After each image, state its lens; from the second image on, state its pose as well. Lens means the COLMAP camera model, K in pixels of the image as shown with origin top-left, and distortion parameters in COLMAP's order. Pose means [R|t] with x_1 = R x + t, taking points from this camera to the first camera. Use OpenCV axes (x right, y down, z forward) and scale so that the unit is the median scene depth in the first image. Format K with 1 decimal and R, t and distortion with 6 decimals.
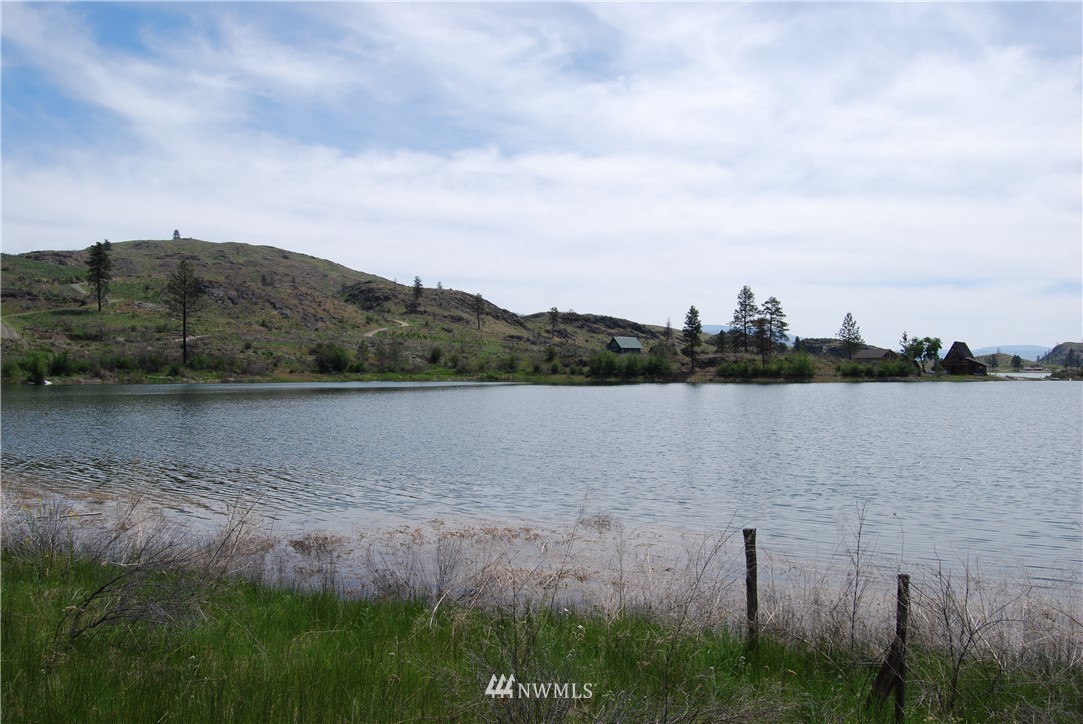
lens RADIAL K [[852.7, 0, 539.9], [0, 852.7, 355.6], [0, 0, 1]] dist [-0.096031, 0.038279]
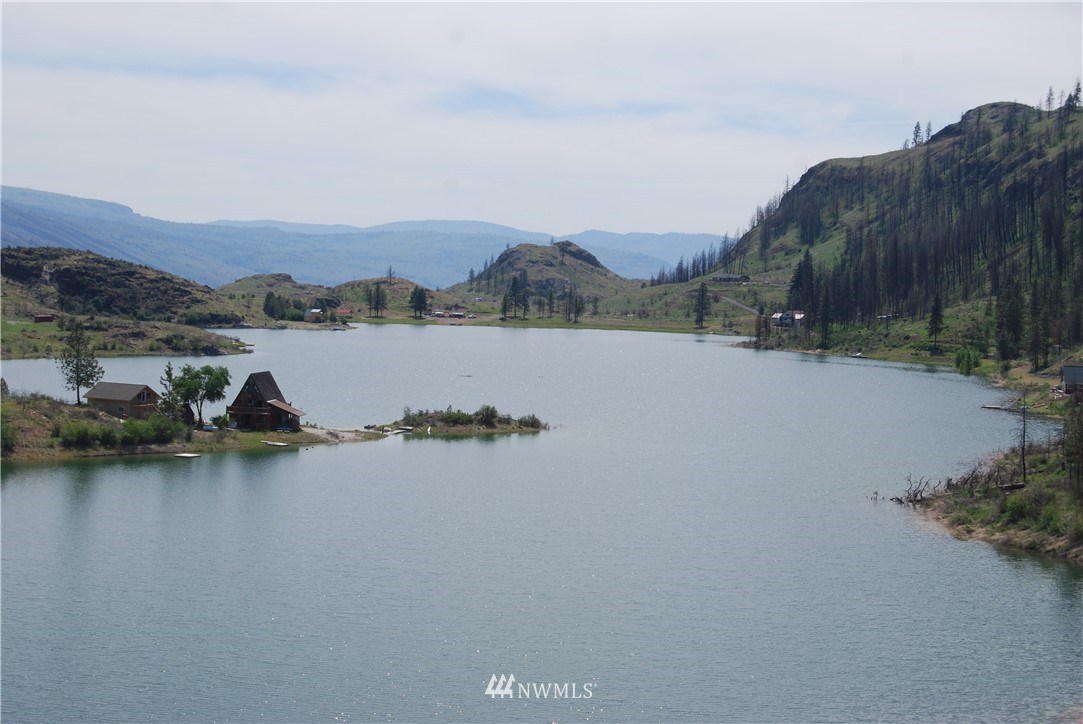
lens RADIAL K [[1992.6, 0, 542.9], [0, 1992.6, 318.8], [0, 0, 1]] dist [-0.023592, 0.000000]
pose [[0.842783, 0.010564, 0.538150, -0.100771], [-0.036556, 0.998622, 0.037645, -0.118132], [-0.537011, -0.051399, 0.842008, -0.324248]]
